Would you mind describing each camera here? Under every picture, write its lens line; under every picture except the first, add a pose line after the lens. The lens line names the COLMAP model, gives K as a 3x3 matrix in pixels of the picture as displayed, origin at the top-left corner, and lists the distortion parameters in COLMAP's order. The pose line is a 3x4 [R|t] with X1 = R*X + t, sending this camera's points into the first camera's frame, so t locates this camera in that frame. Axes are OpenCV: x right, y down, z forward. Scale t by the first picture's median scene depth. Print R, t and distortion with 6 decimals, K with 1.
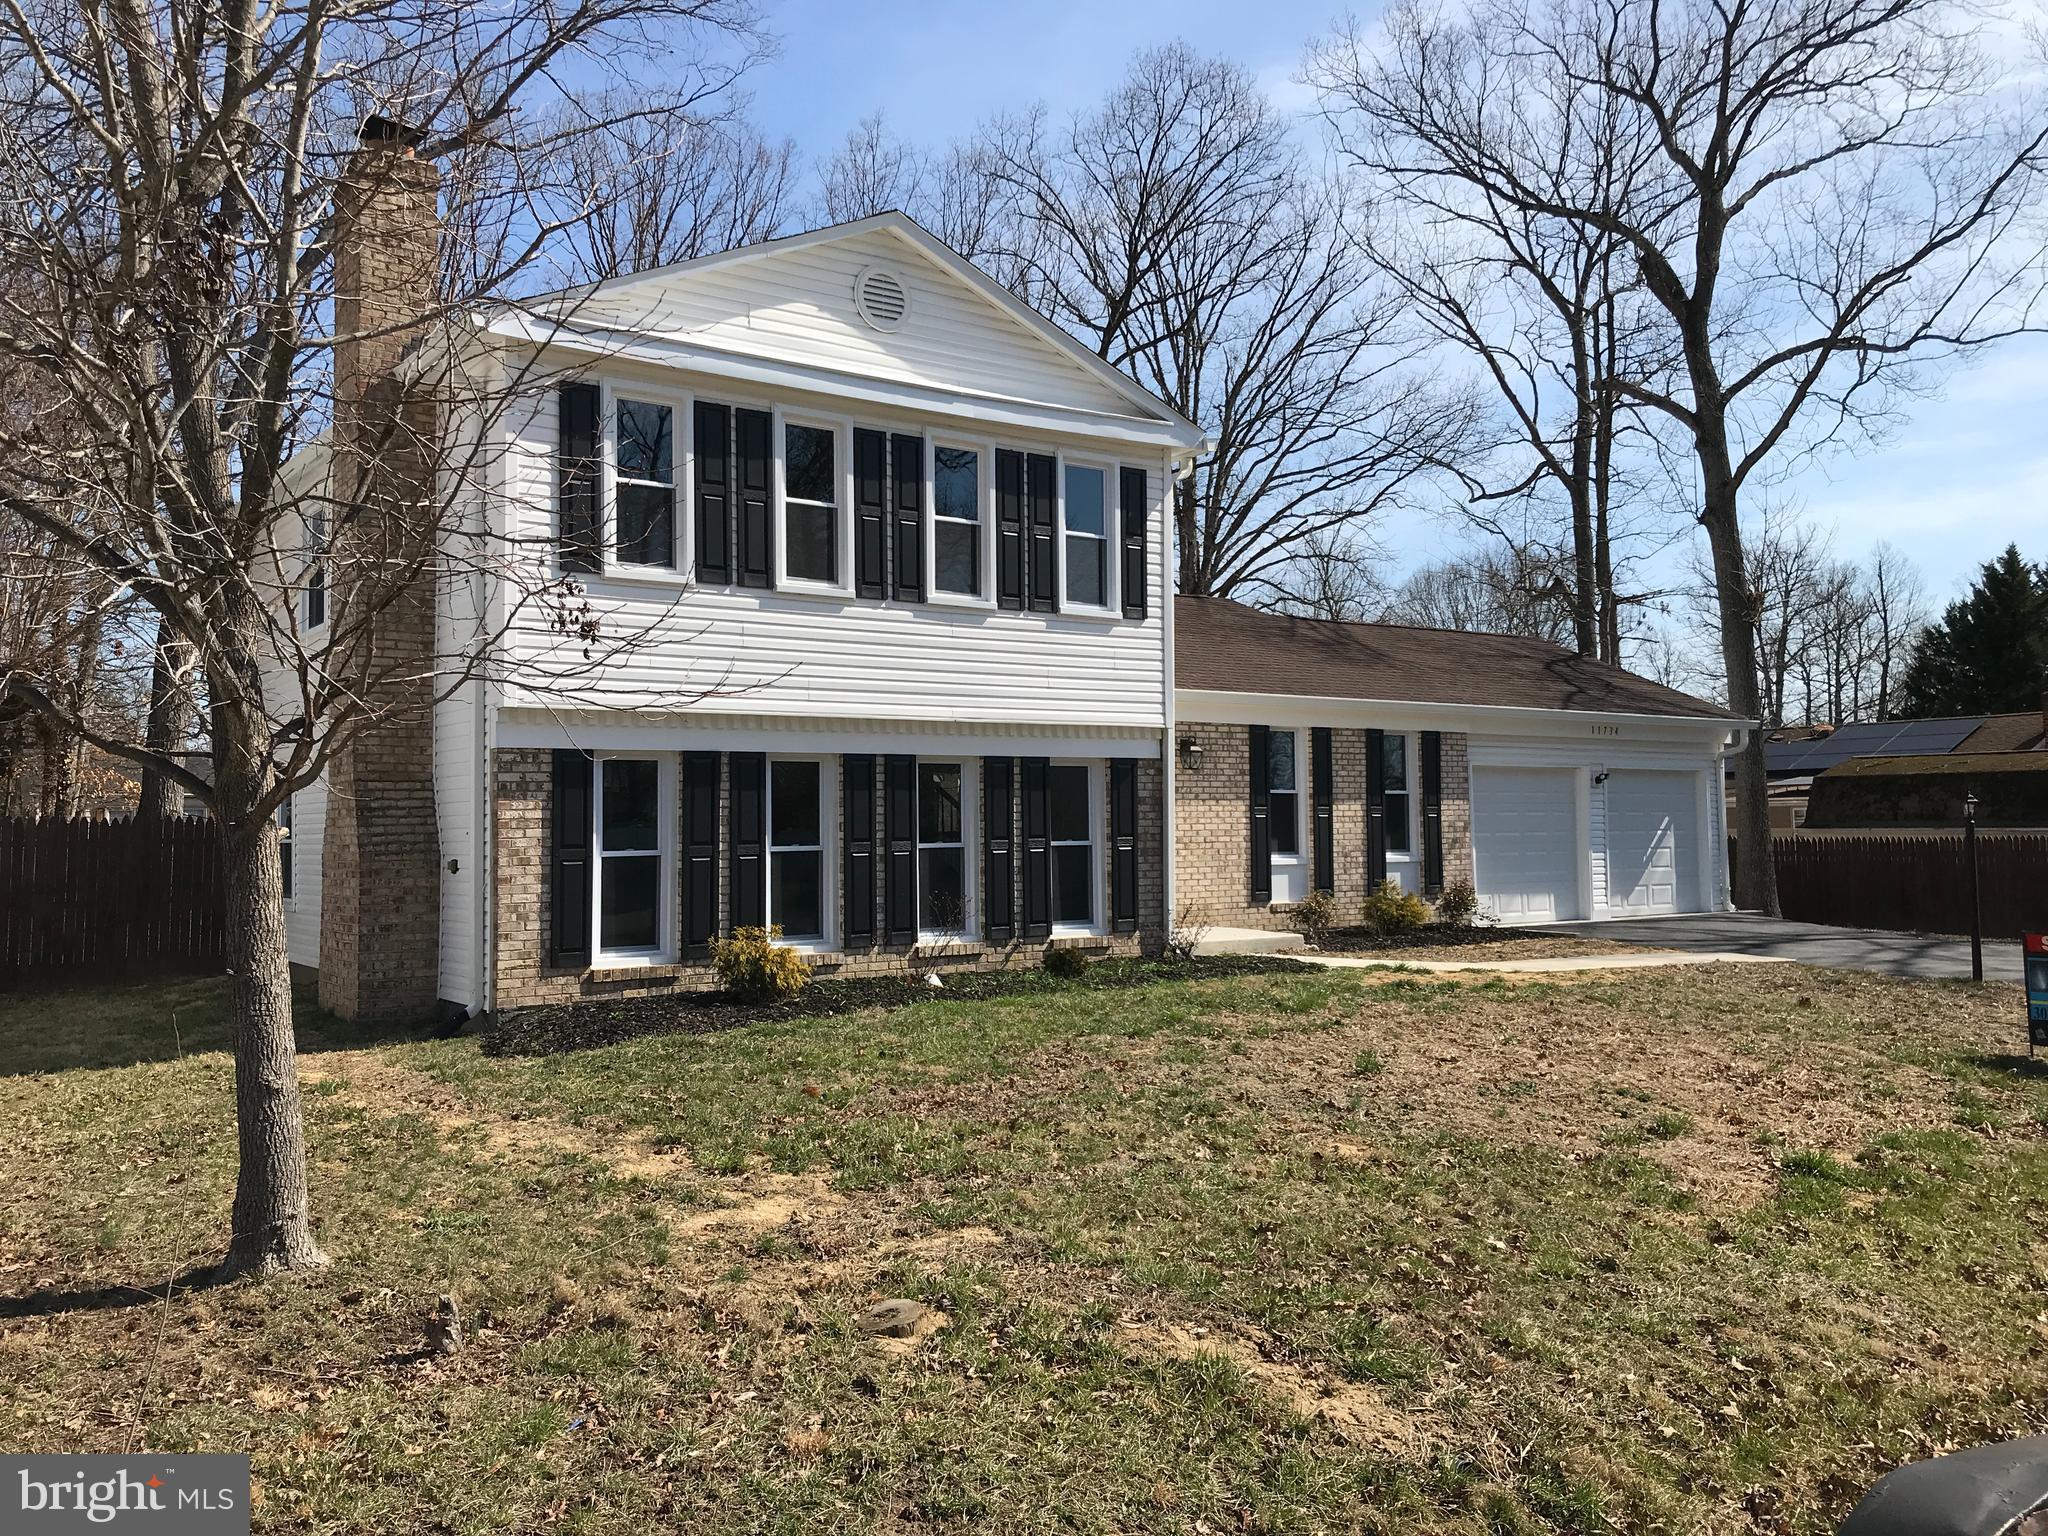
lens RADIAL K [[1649.7, 0, 1024.0], [0, 1649.7, 768.0], [0, 0, 1]] dist [0.048689, -0.001492]
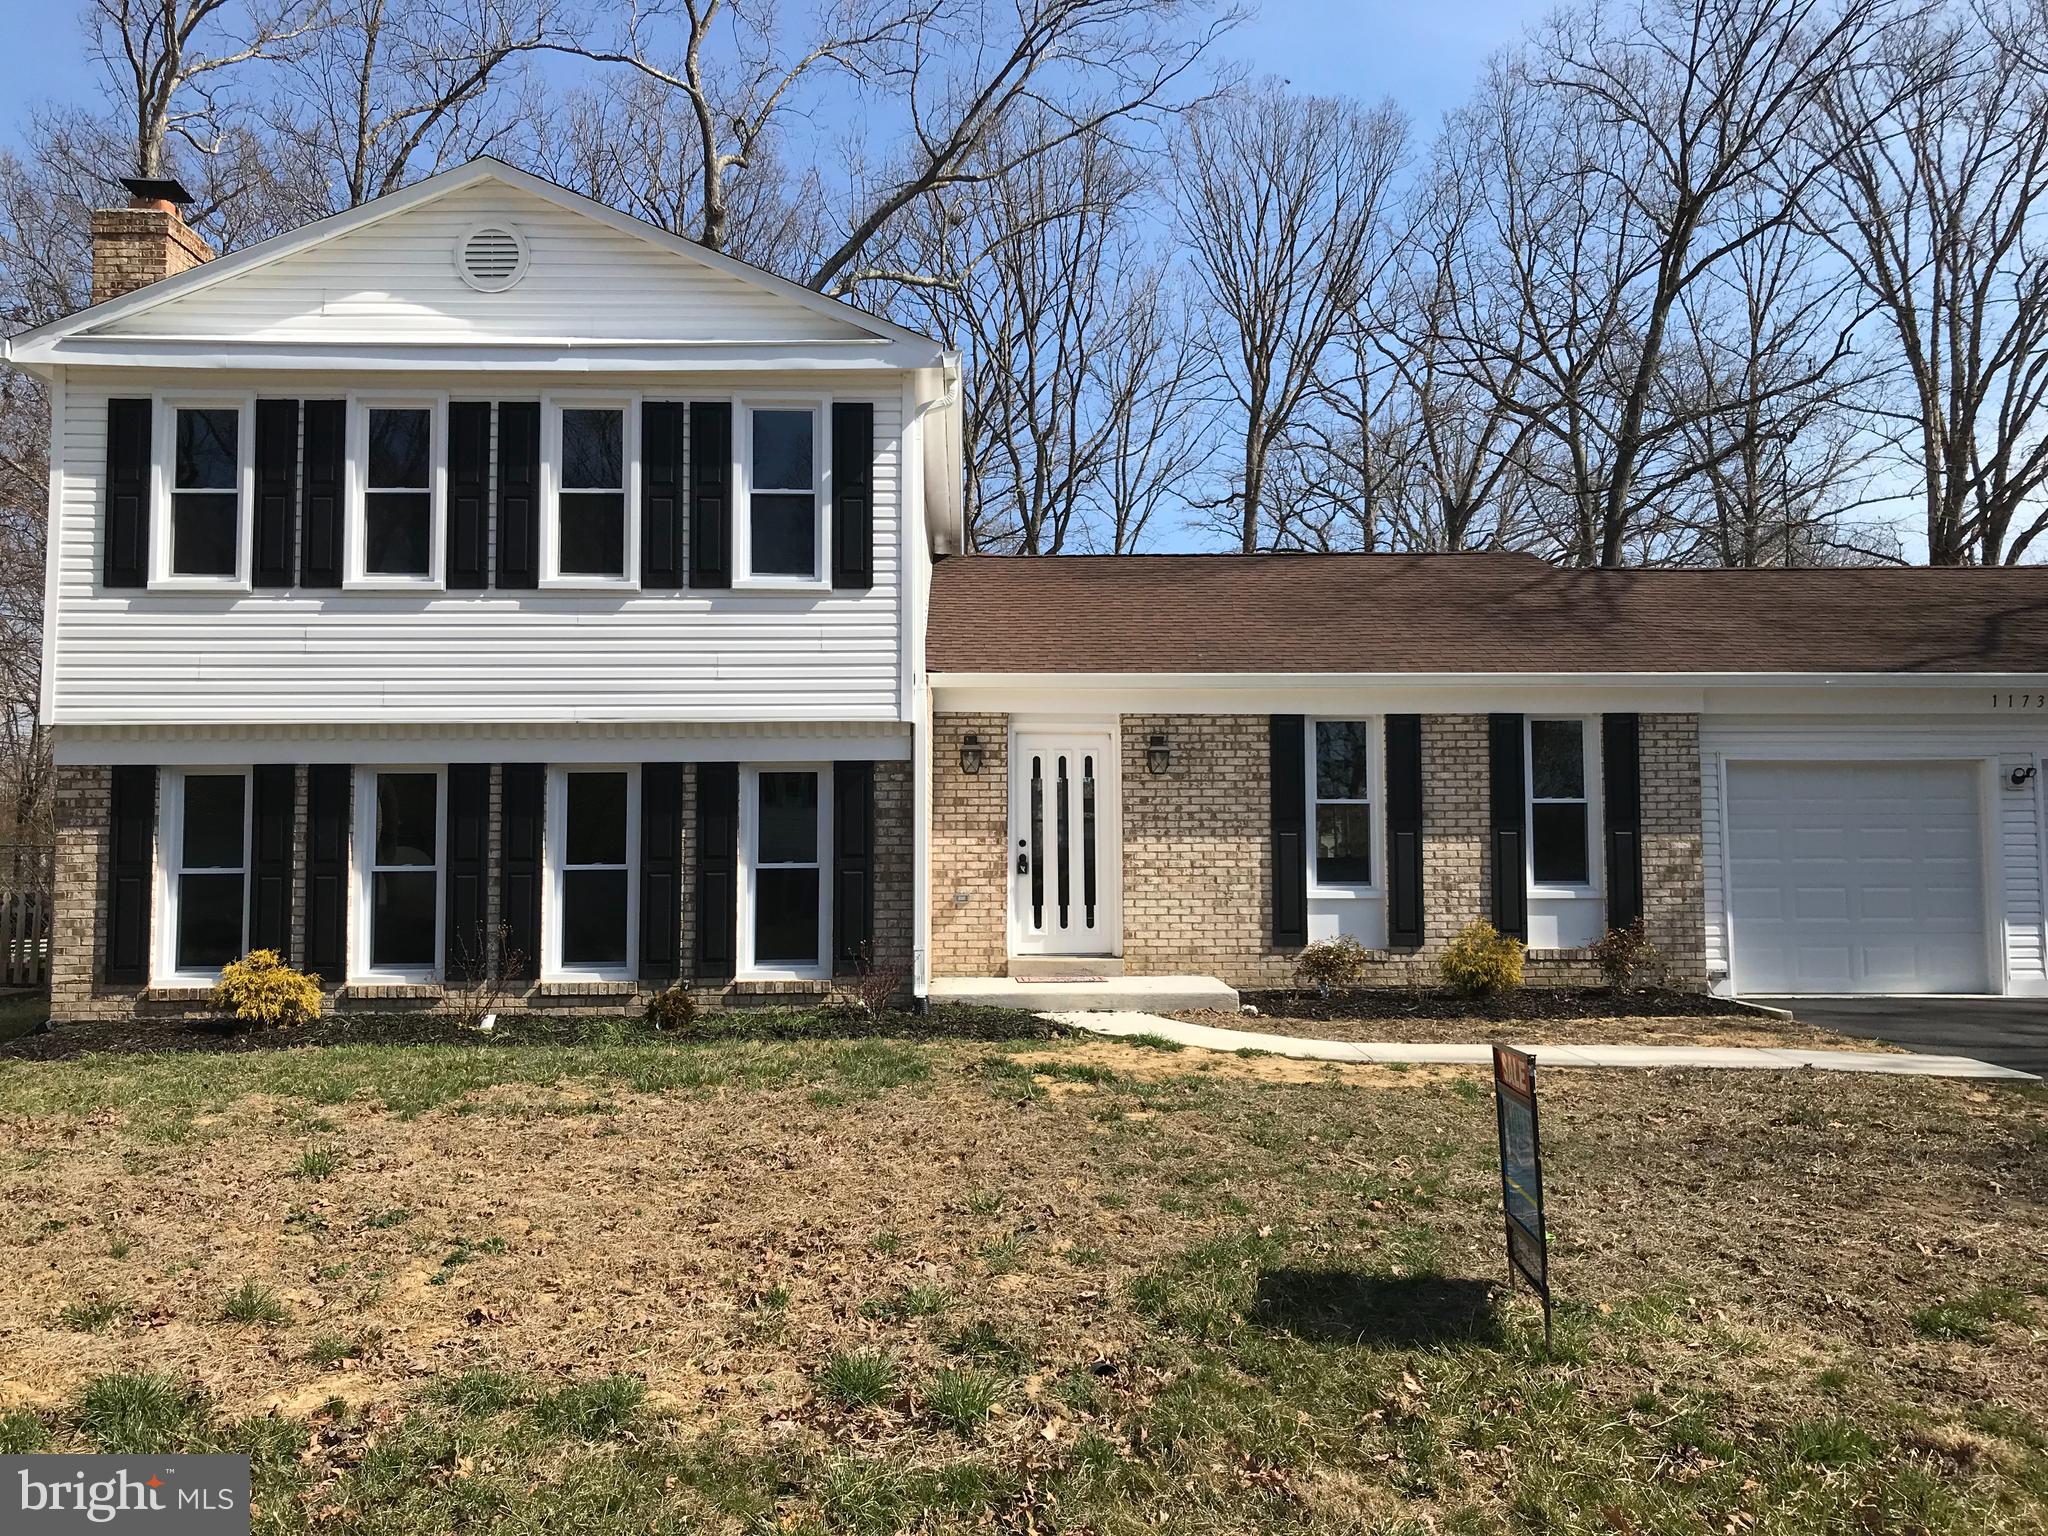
lens RADIAL K [[1694.1, 0, 1024.0], [0, 1694.1, 768.0], [0, 0, 1]] dist [0.001836, 0.001817]
pose [[0.837683, -0.022753, -0.545683, 0.640978], [0.015592, 0.999721, -0.017750, 0.014646], [0.545935, 0.006361, 0.837803, 0.384518]]
